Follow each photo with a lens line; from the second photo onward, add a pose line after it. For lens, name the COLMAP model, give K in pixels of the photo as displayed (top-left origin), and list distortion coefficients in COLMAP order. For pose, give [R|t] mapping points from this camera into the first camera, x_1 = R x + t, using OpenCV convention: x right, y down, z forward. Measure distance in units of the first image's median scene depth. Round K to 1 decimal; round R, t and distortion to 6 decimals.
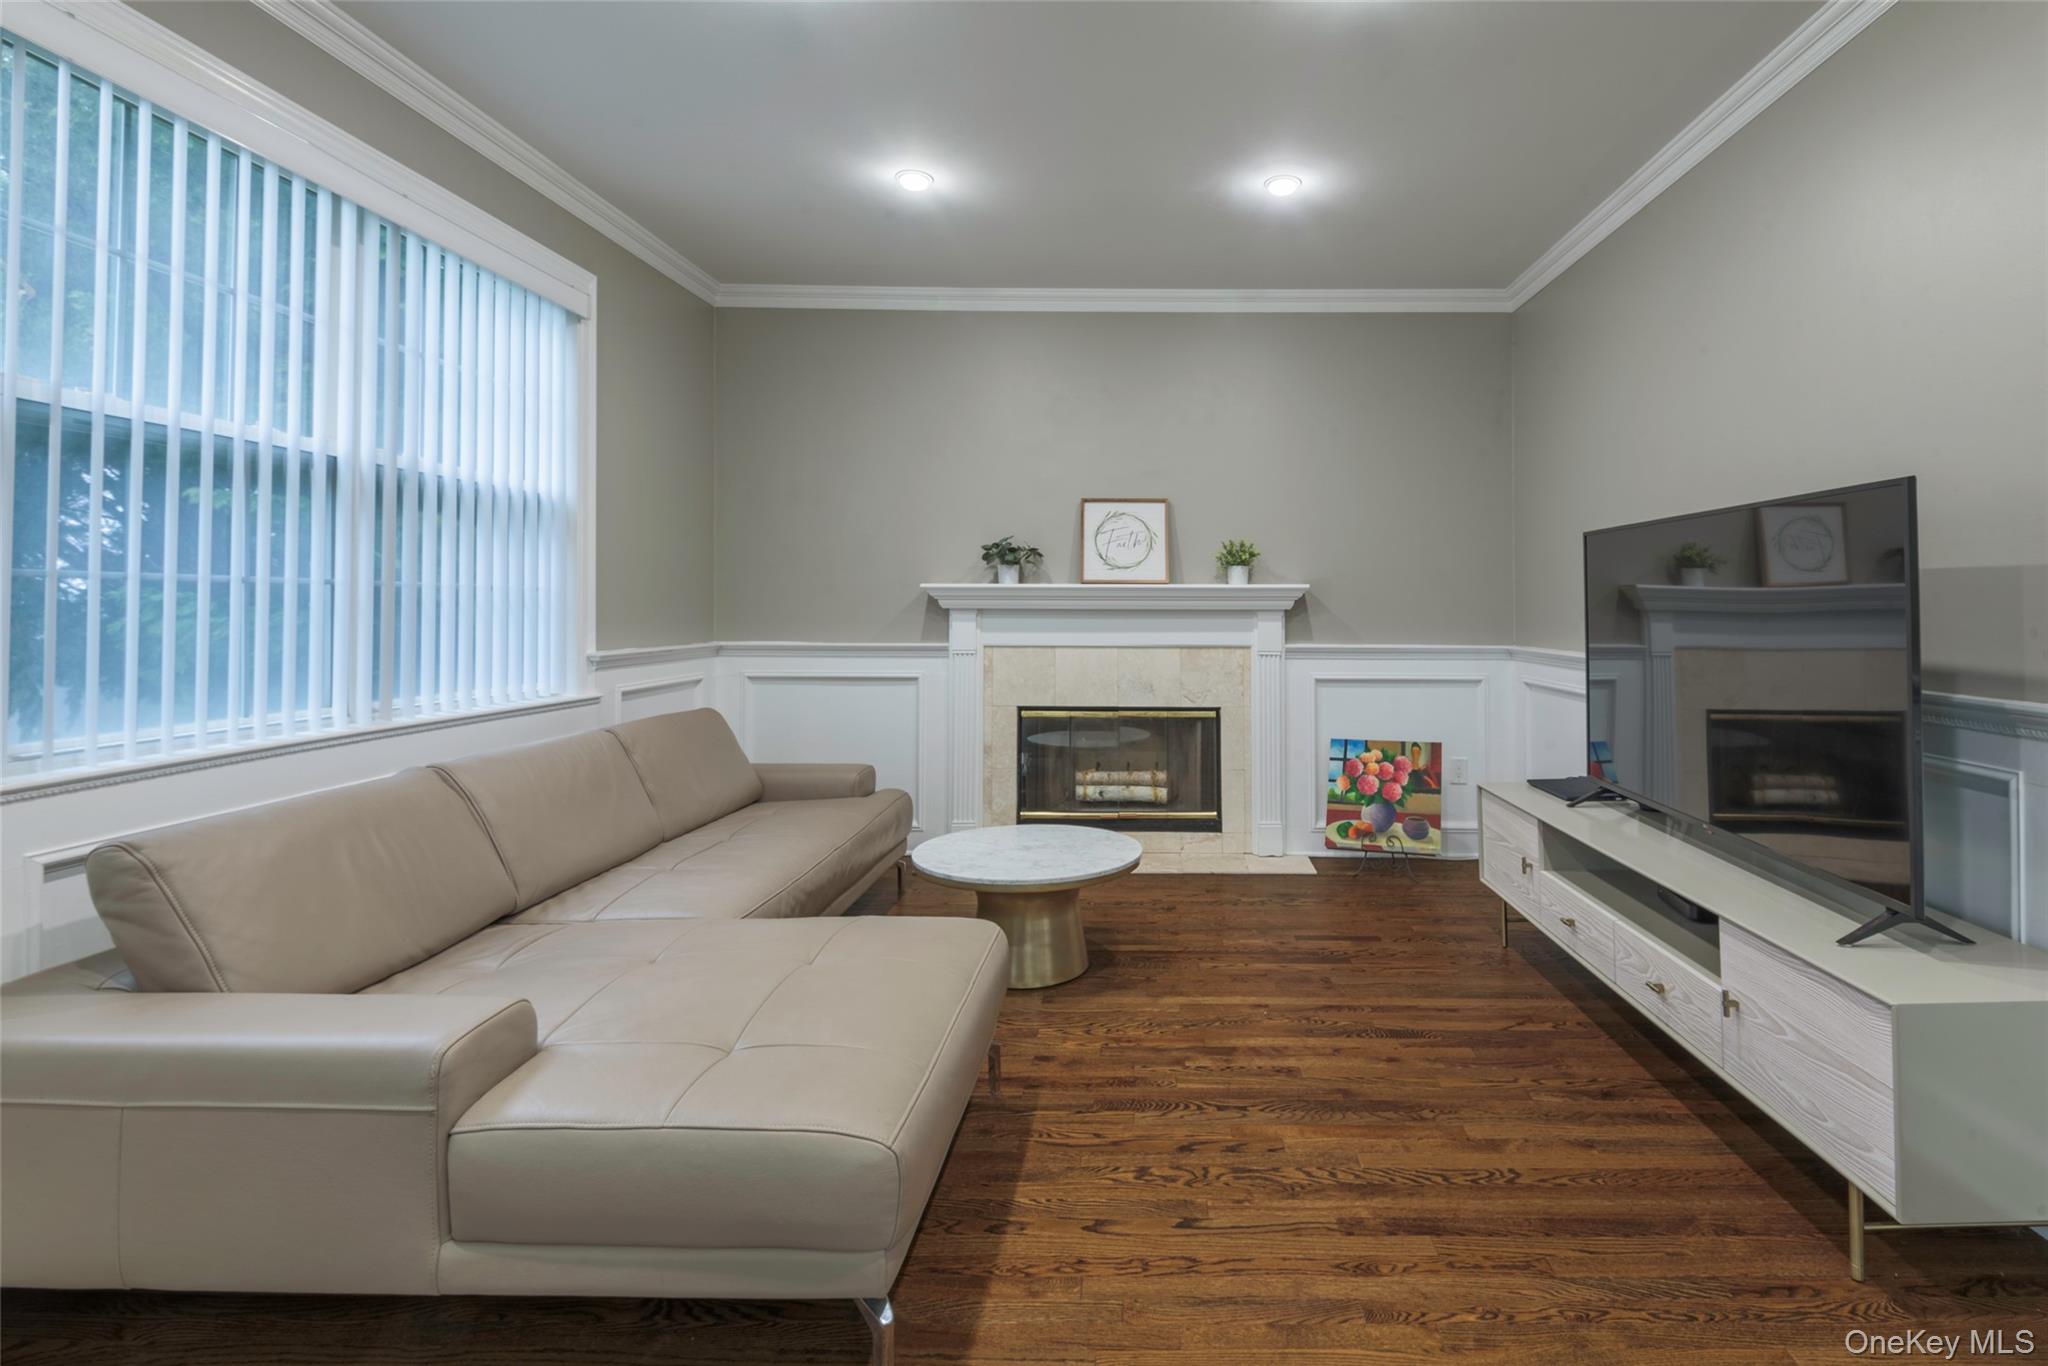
lens RADIAL K [[975.7, 0, 1112.1], [0, 975.7, 583.1], [0, 0, 1]] dist [0.030019, -0.024577]
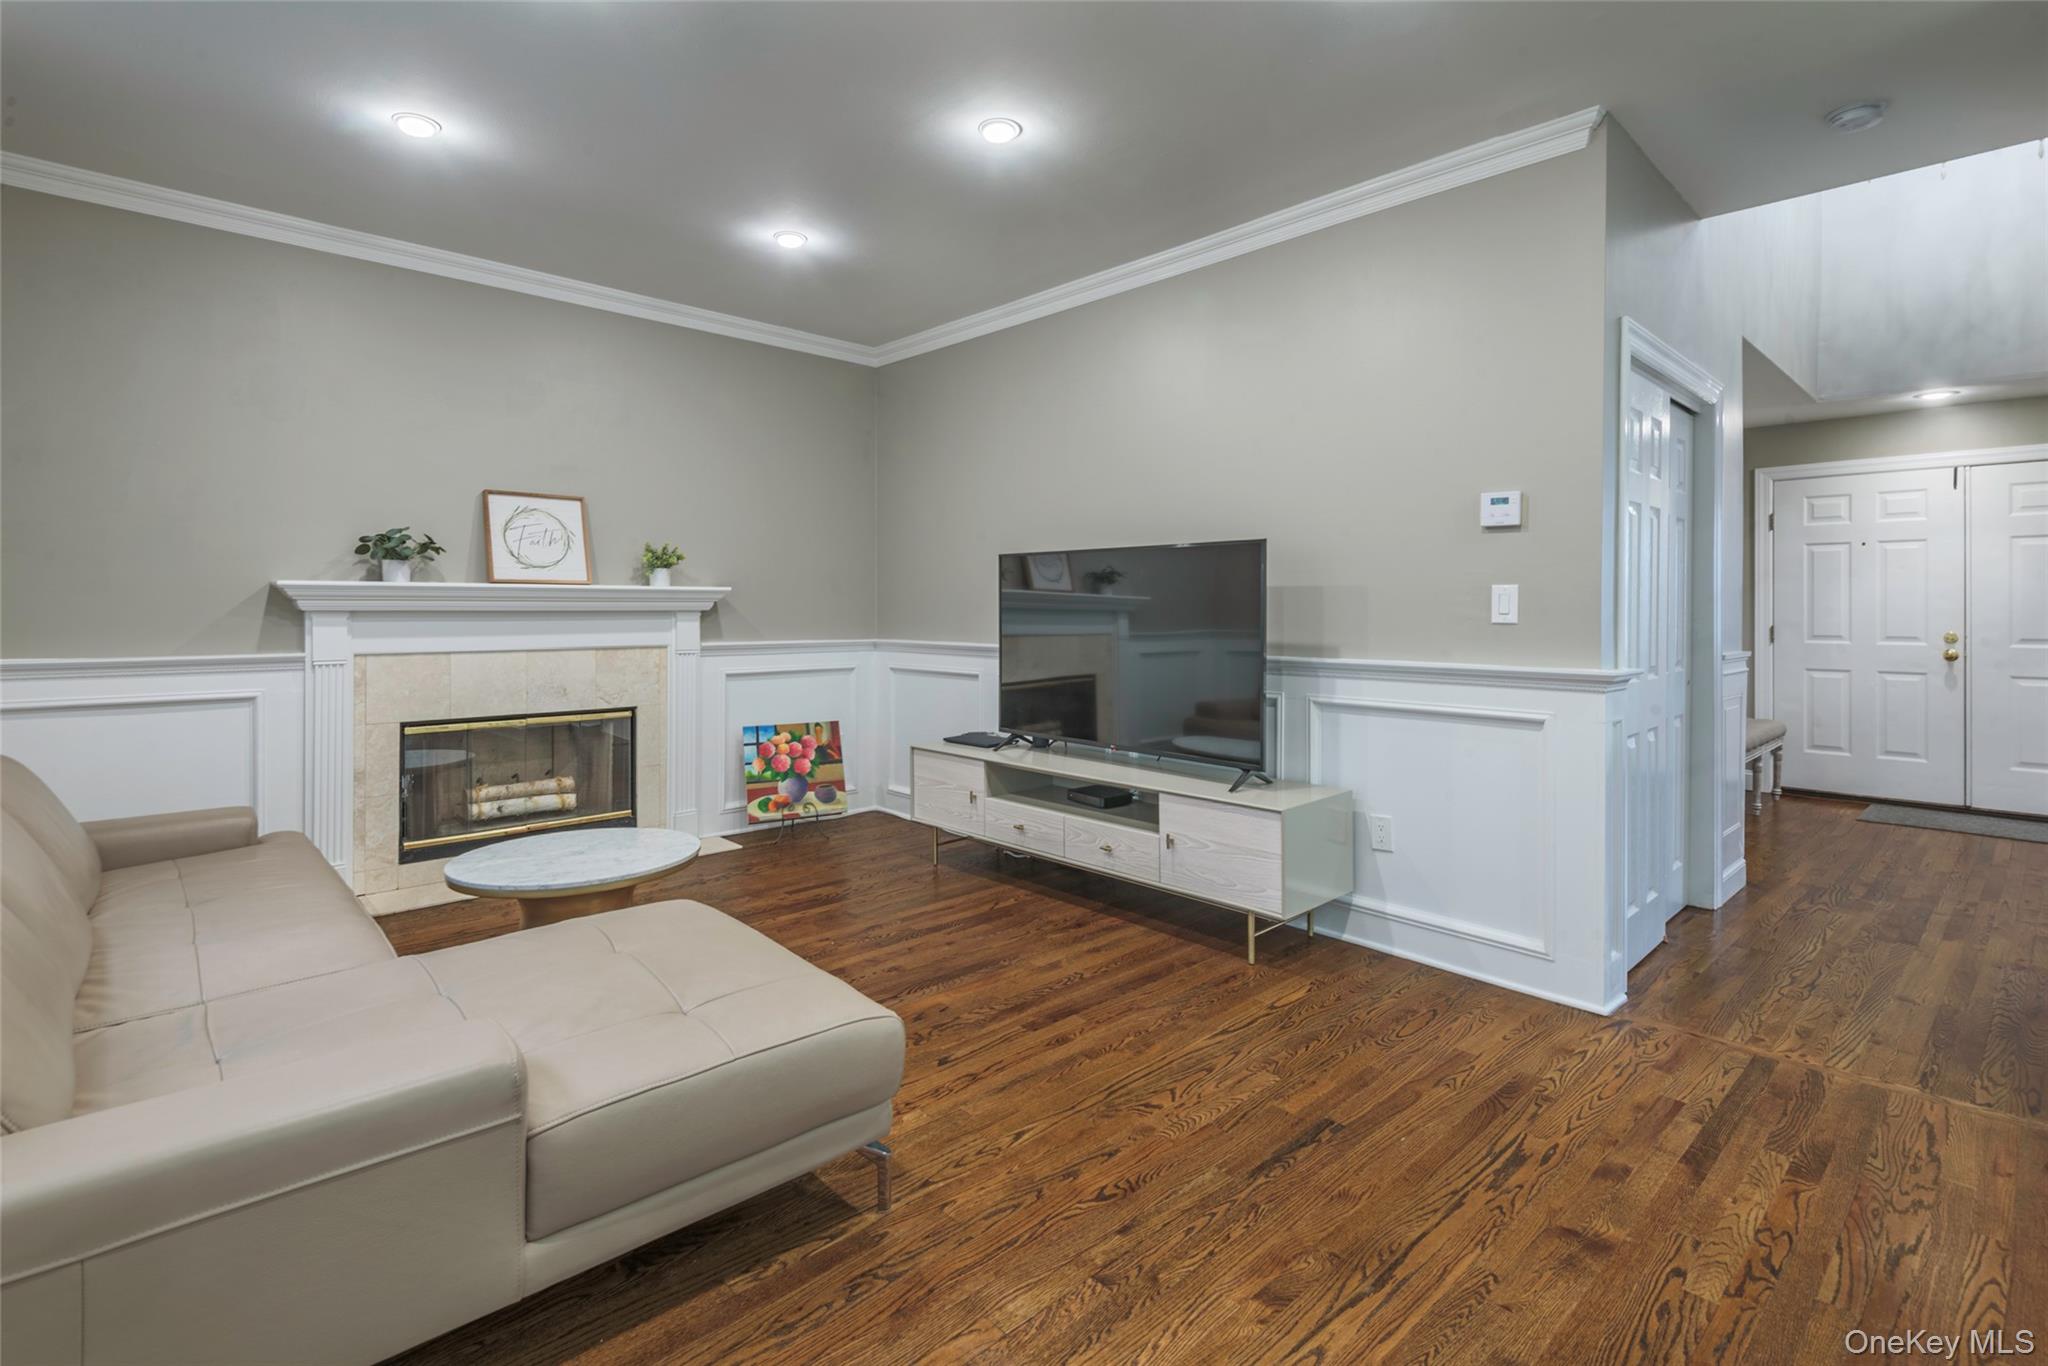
lens RADIAL K [[979.0, 0, 1020.0], [0, 979.0, 605.0], [0, 0, 1]] dist [0.037612, -0.023749]
pose [[0.725078, -0.000187, 0.688667, -0.363852], [-0.015269, 0.999750, 0.016349, -0.001869], [-0.688497, -0.022370, 0.724894, -0.021739]]
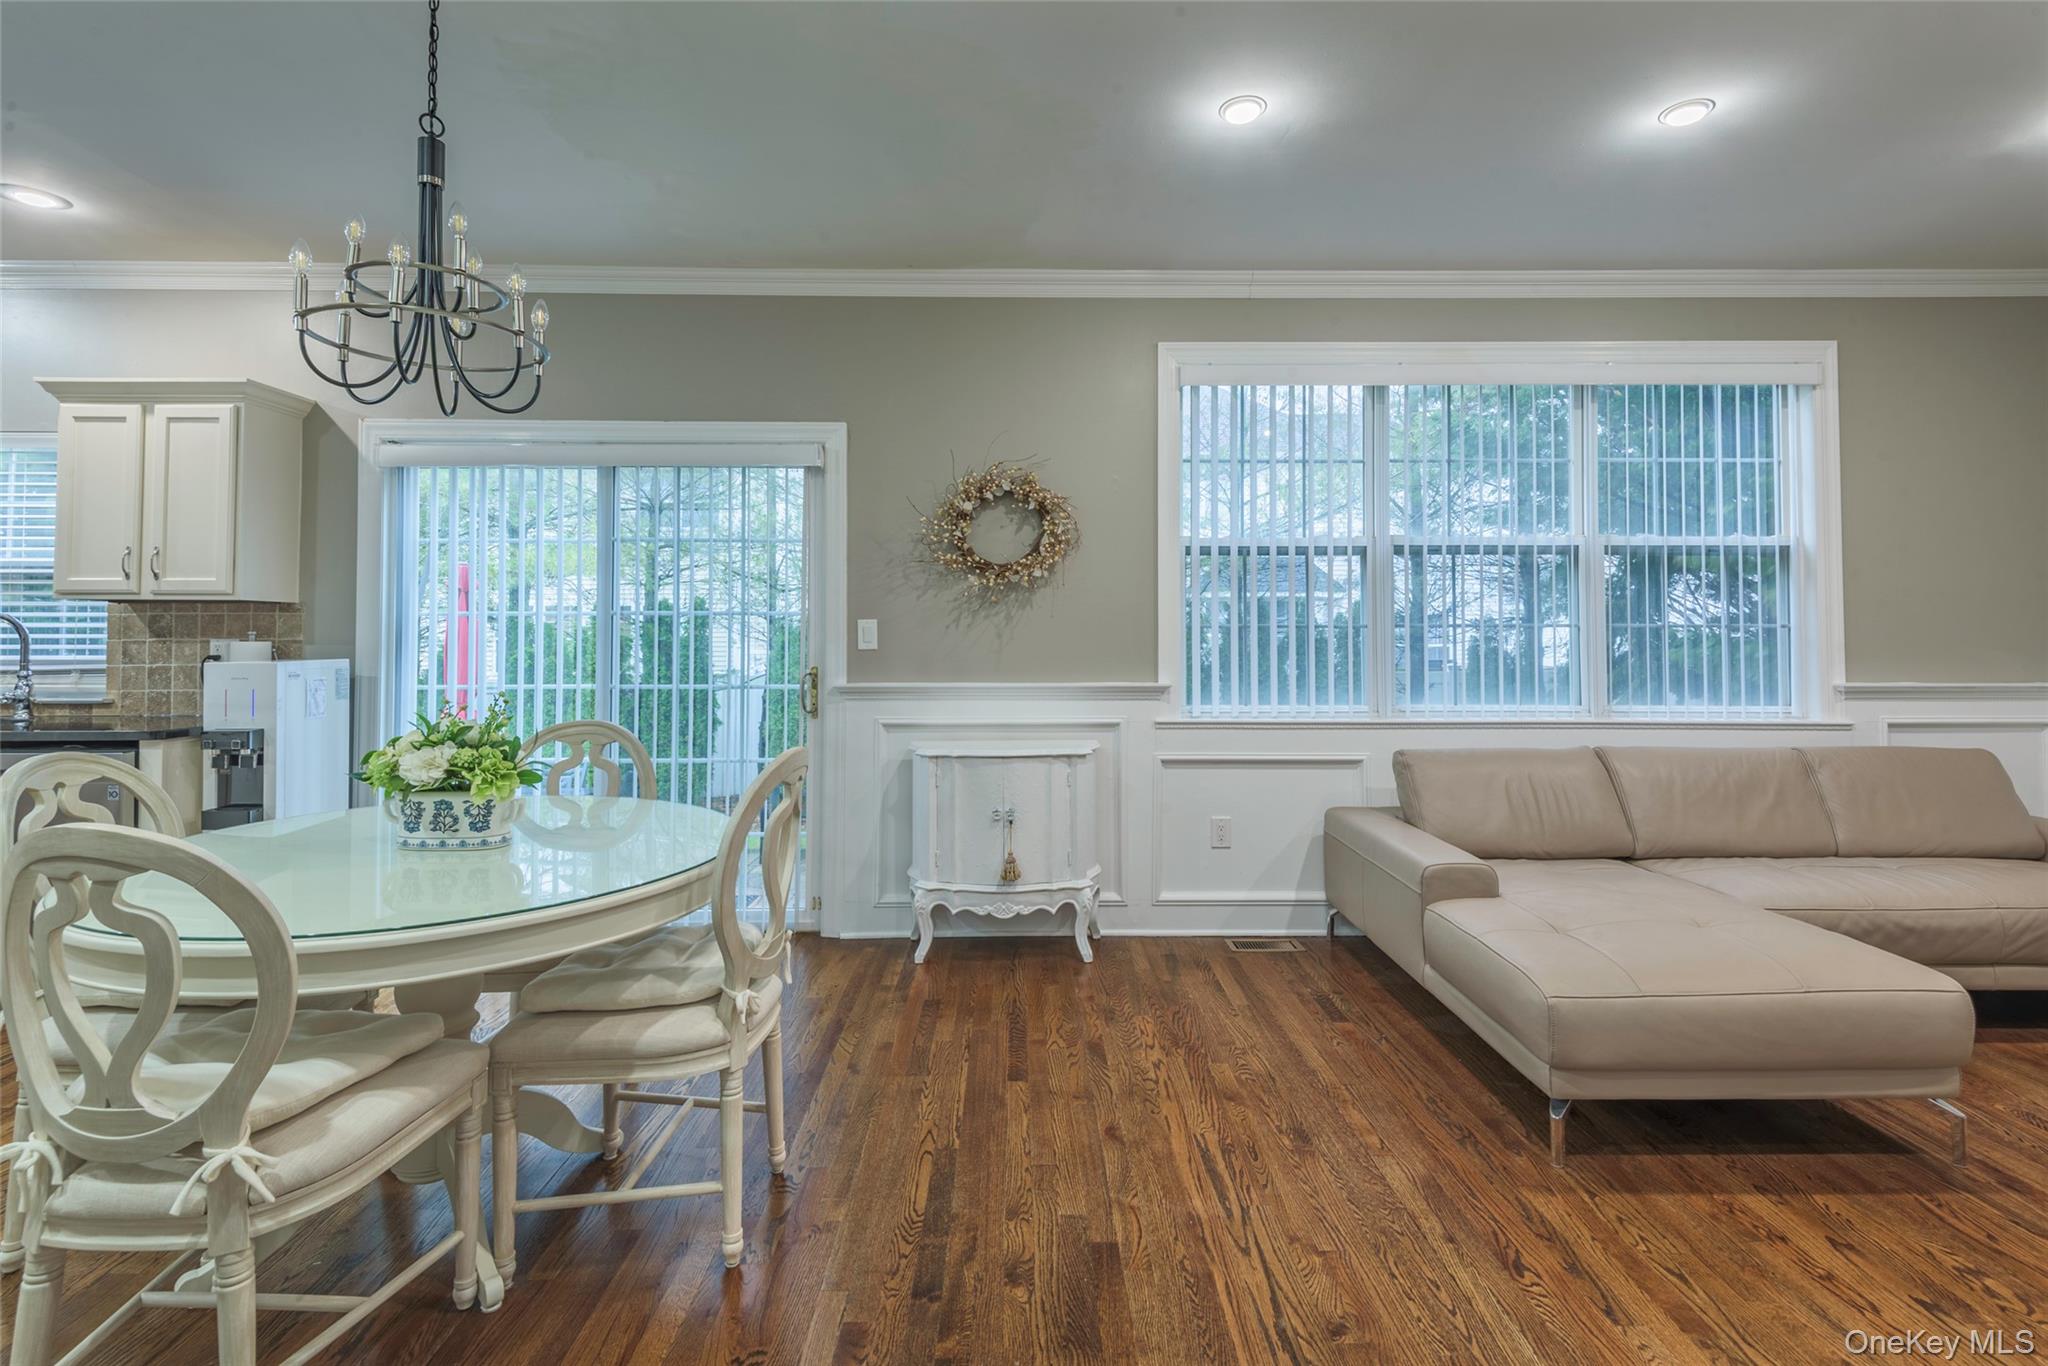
lens RADIAL K [[934.7, 0, 1079.9], [0, 934.7, 612.9], [0, 0, 1]] dist [0.000067, -0.000439]
pose [[0.071016, -0.025081, -0.997160, 0.426758], [0.023634, 0.999445, -0.023456, -0.003581], [0.997195, -0.021901, 0.071570, 0.066404]]
